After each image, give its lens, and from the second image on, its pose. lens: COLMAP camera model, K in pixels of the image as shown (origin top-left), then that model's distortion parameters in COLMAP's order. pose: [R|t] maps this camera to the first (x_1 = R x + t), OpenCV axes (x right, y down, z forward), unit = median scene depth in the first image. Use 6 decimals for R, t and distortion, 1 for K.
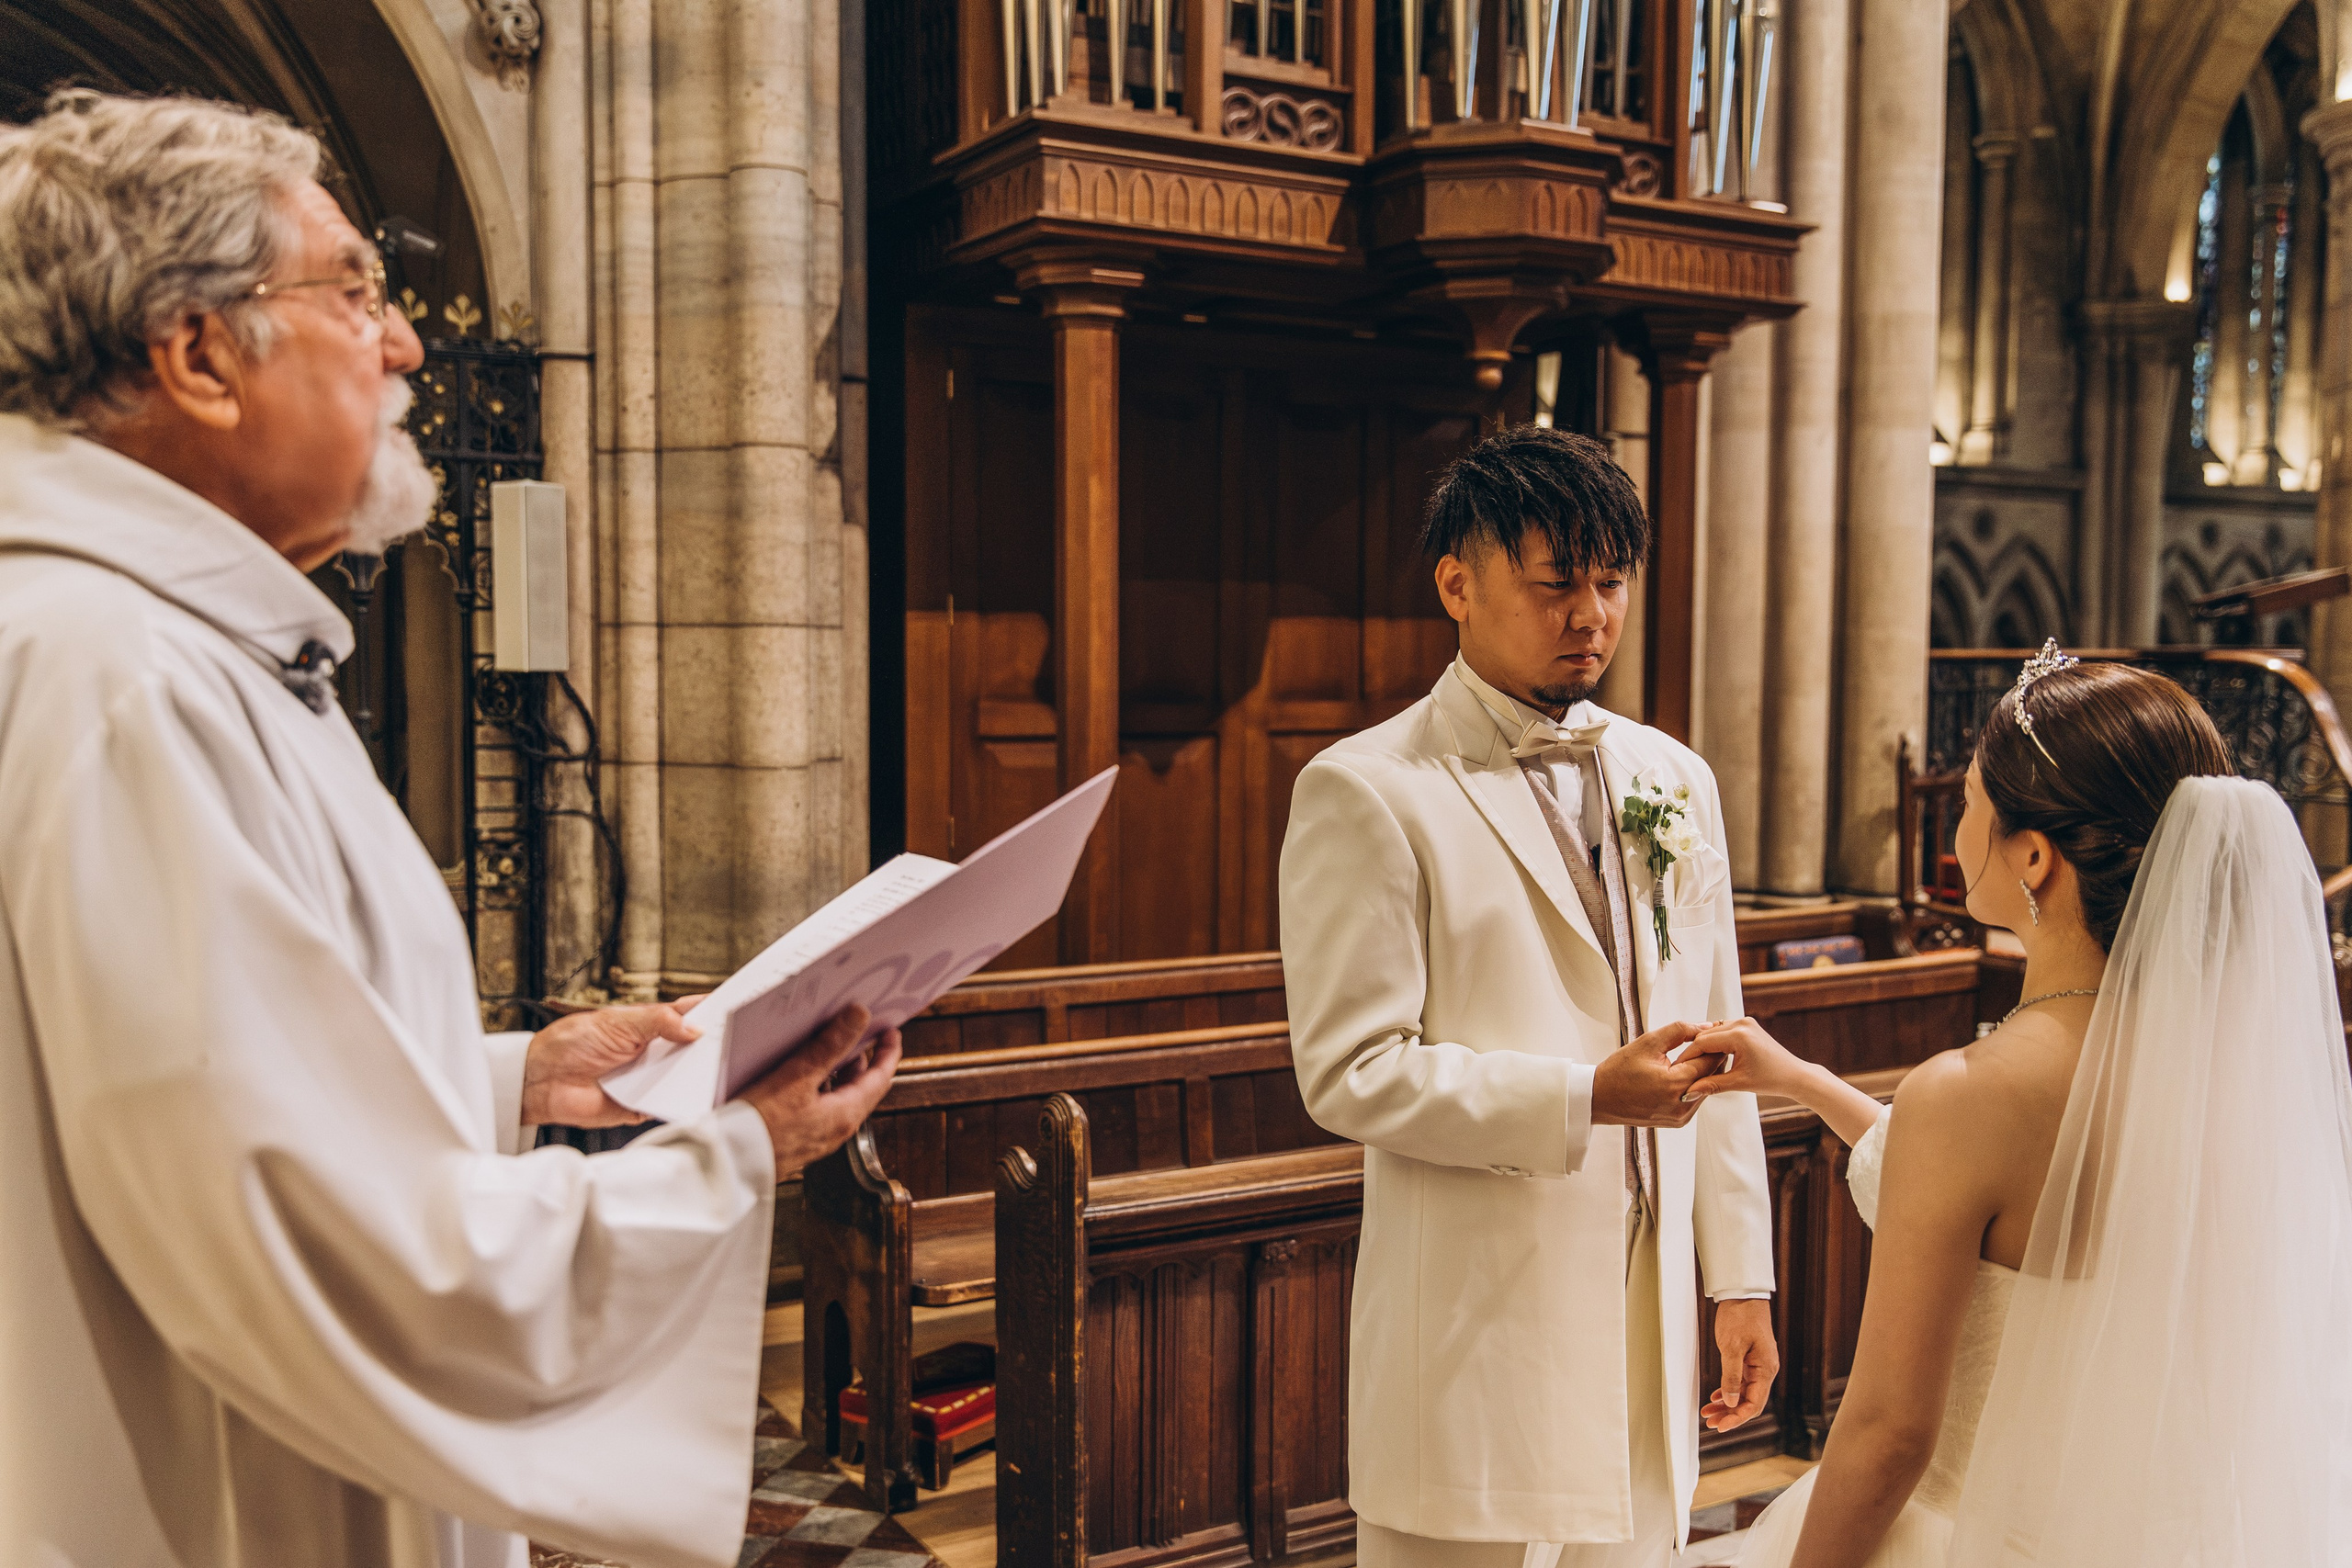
lens RADIAL K [[2219.7, 0, 1176.0], [0, 2219.7, 784.0], [0, 0, 1]] dist [-0.002894, 0.003286]
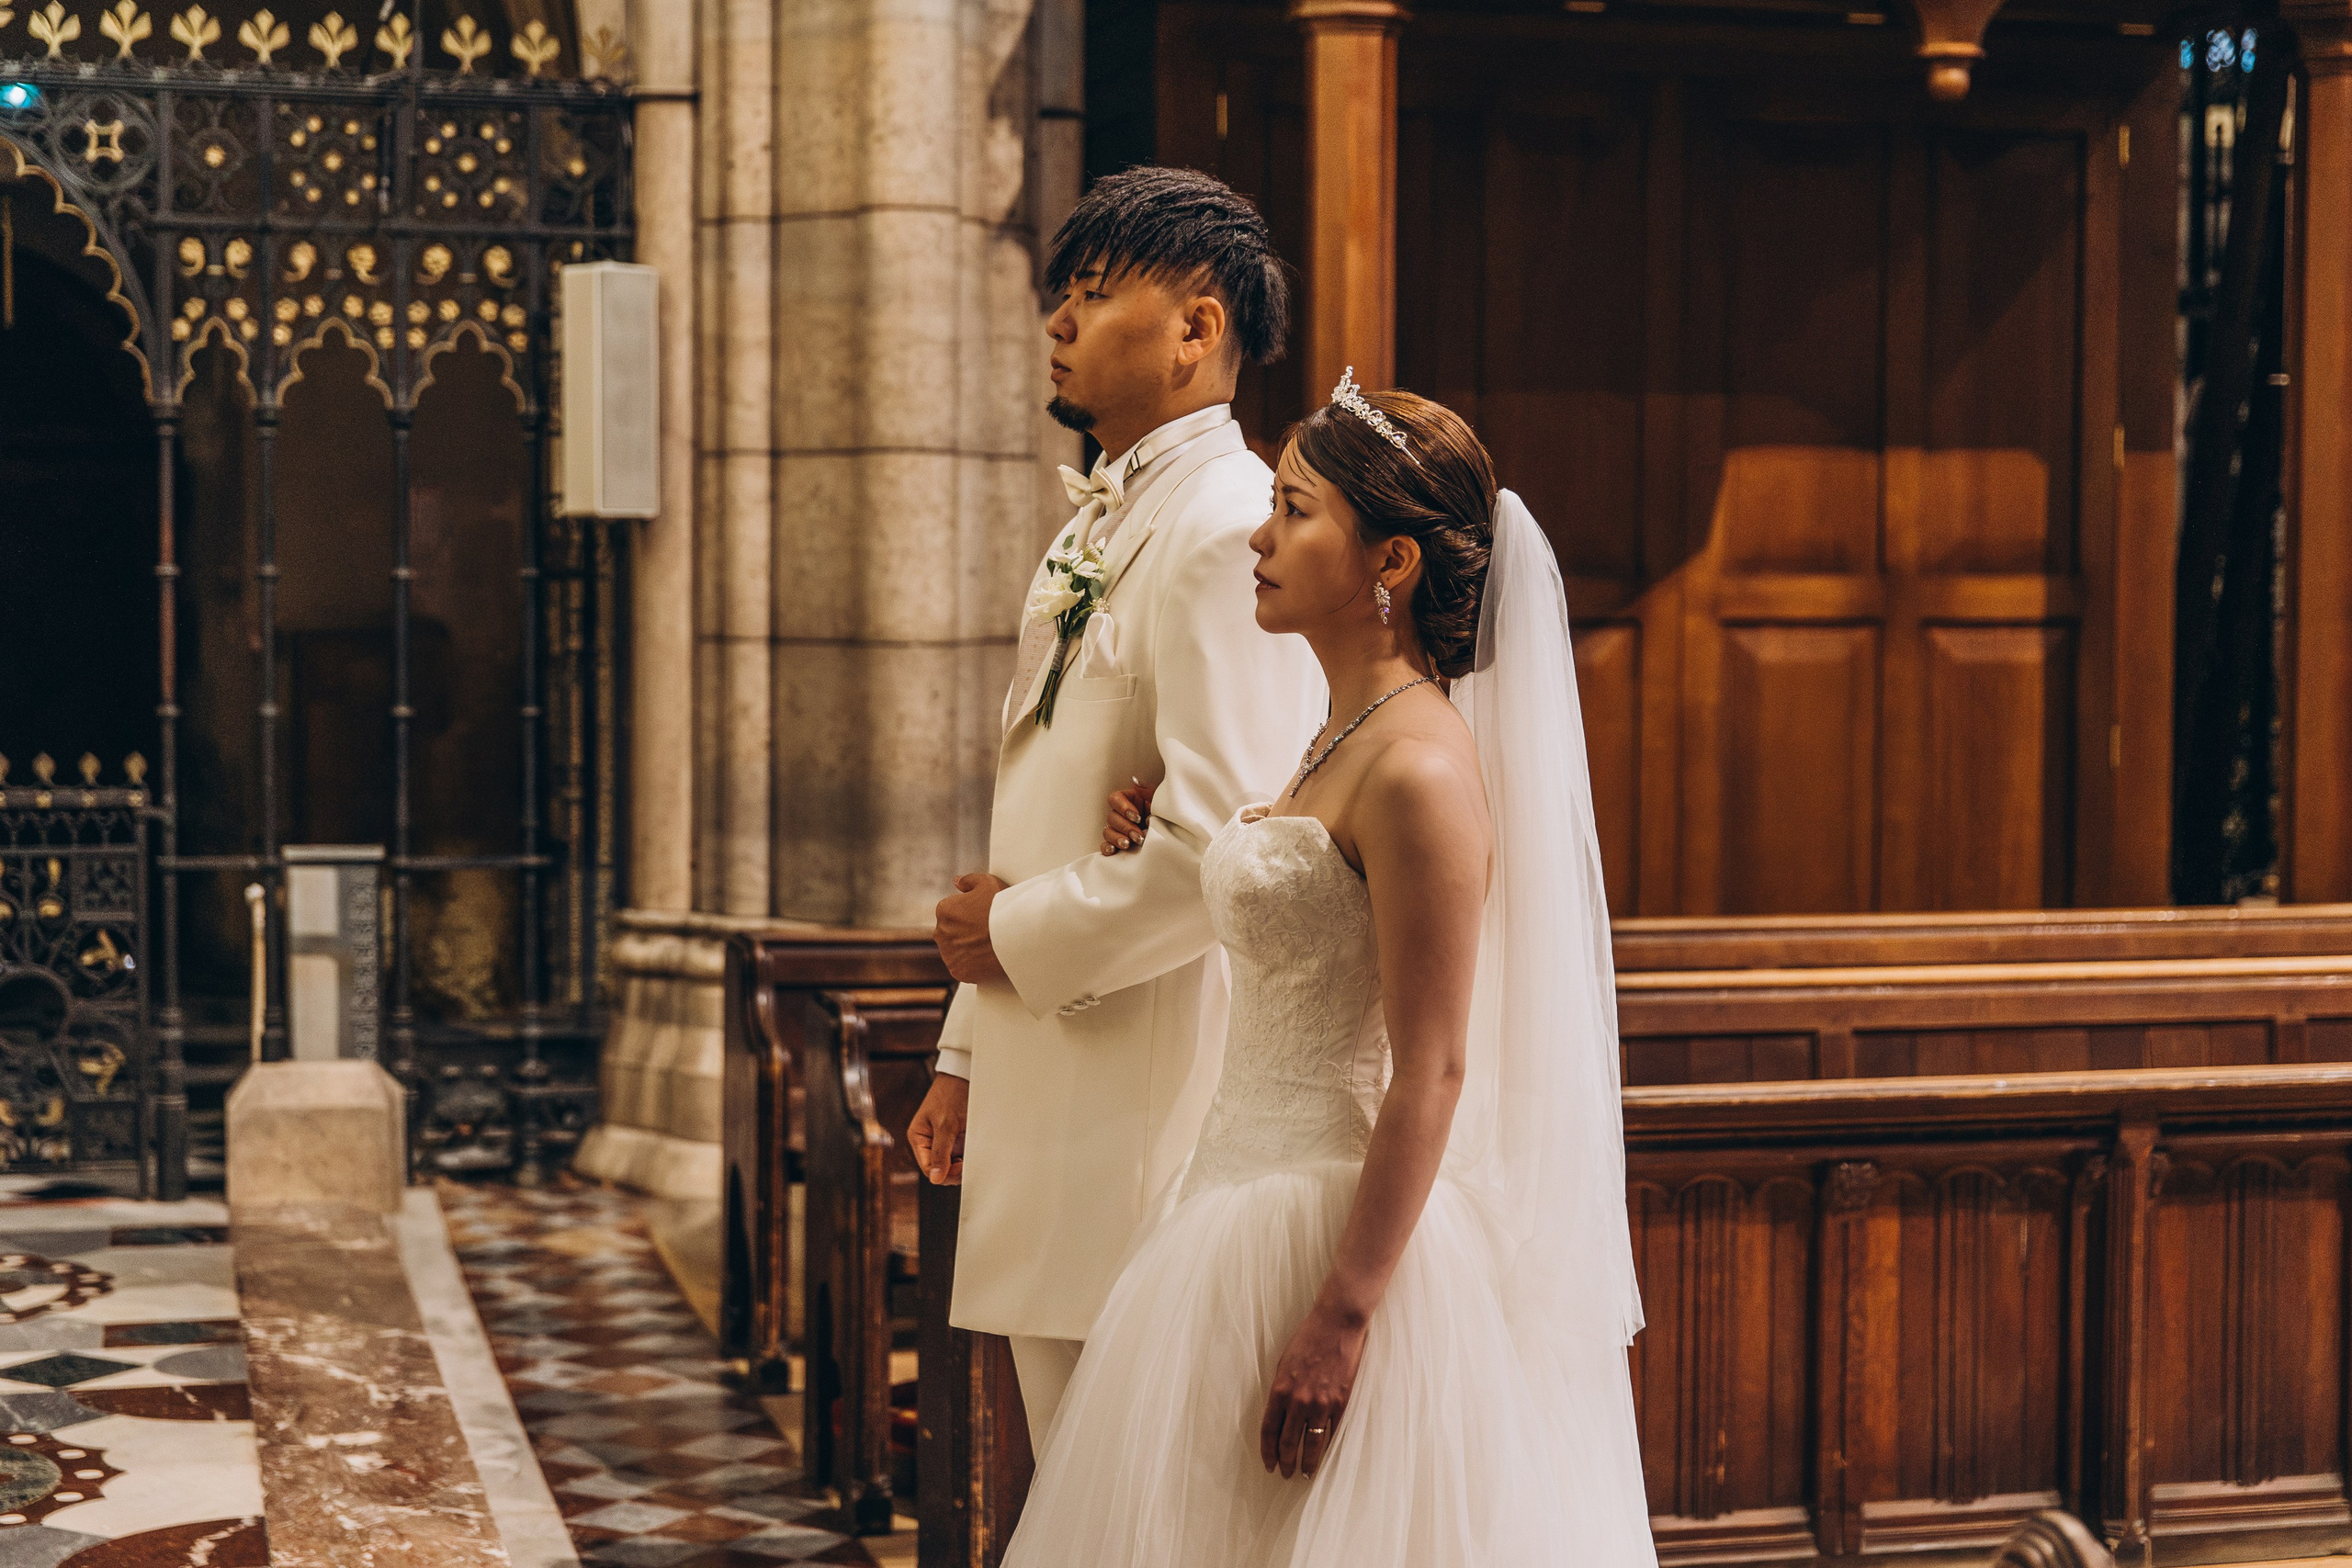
lens RADIAL K [[4430.6, 0, 1176.0], [0, 4430.6, 784.0], [0, 0, 1]] dist [-0.017161, -0.080966]
pose [[0.954912, 0.013295, -0.296590, 0.339150], [-0.019377, 0.999658, -0.017575, 0.062779], [0.296255, 0.022530, 0.954843, -0.374959]]
